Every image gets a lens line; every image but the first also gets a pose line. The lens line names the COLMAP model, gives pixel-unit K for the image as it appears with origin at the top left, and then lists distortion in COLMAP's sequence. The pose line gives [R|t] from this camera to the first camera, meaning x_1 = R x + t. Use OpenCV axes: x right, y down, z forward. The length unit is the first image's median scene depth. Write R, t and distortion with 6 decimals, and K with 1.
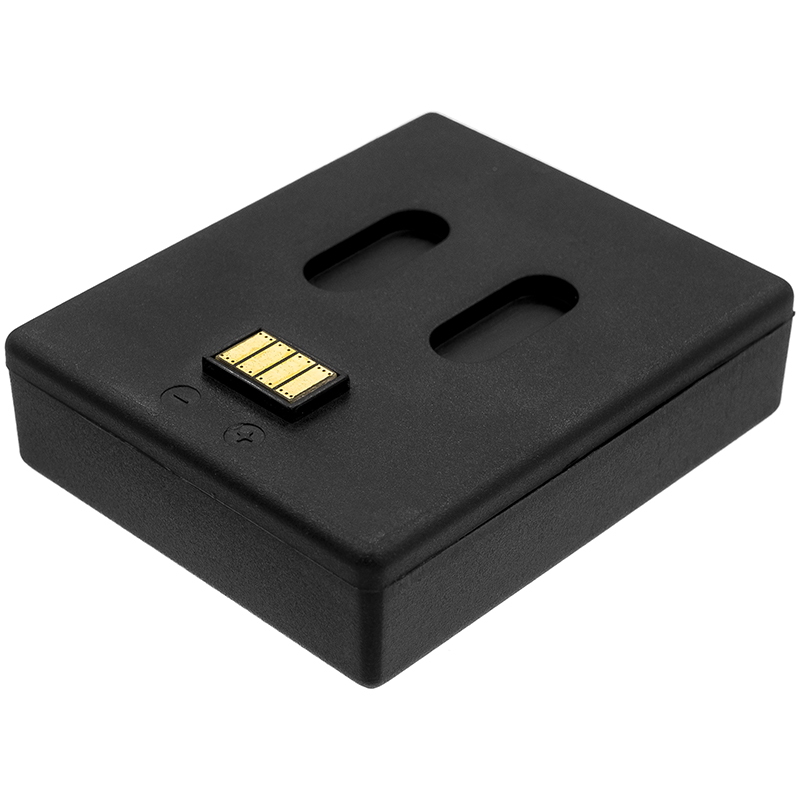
lens RADIAL K [[2876.0, 0, 401.2], [0, 2876.0, 398.9], [0, 0, 1]] dist [0.145655, 0.000000]
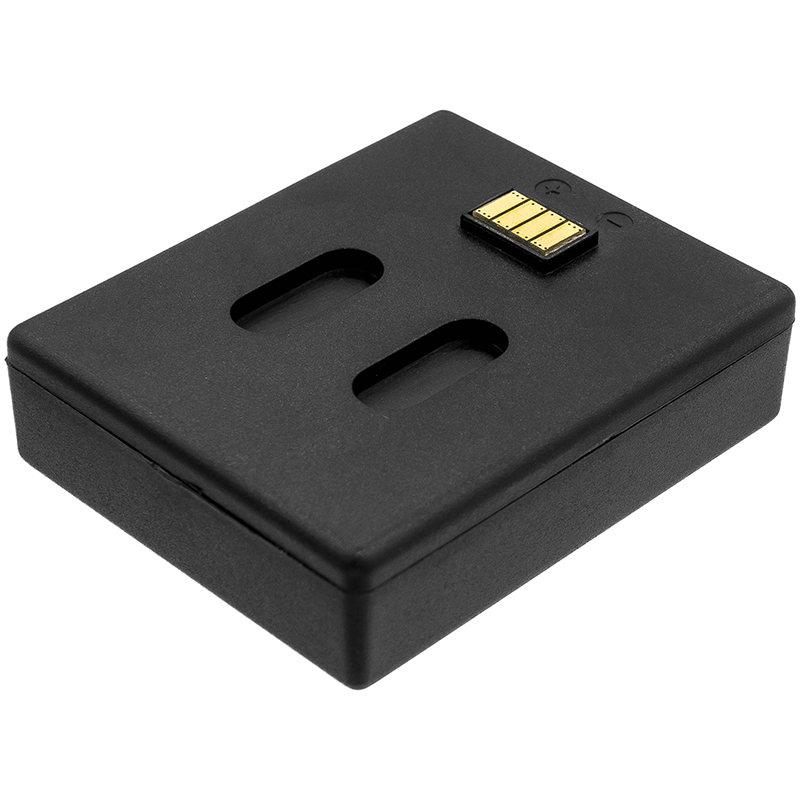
lens RADIAL K [[2876.0, 0, 398.6], [0, 2876.0, 400.8], [0, 0, 1]] dist [0.145655, 0.000000]
pose [[0.999554, 0.020573, 0.021633, -0.111737], [-0.020278, 0.999700, -0.013769, 0.069911], [-0.021910, 0.013324, 0.999671, -0.072993]]
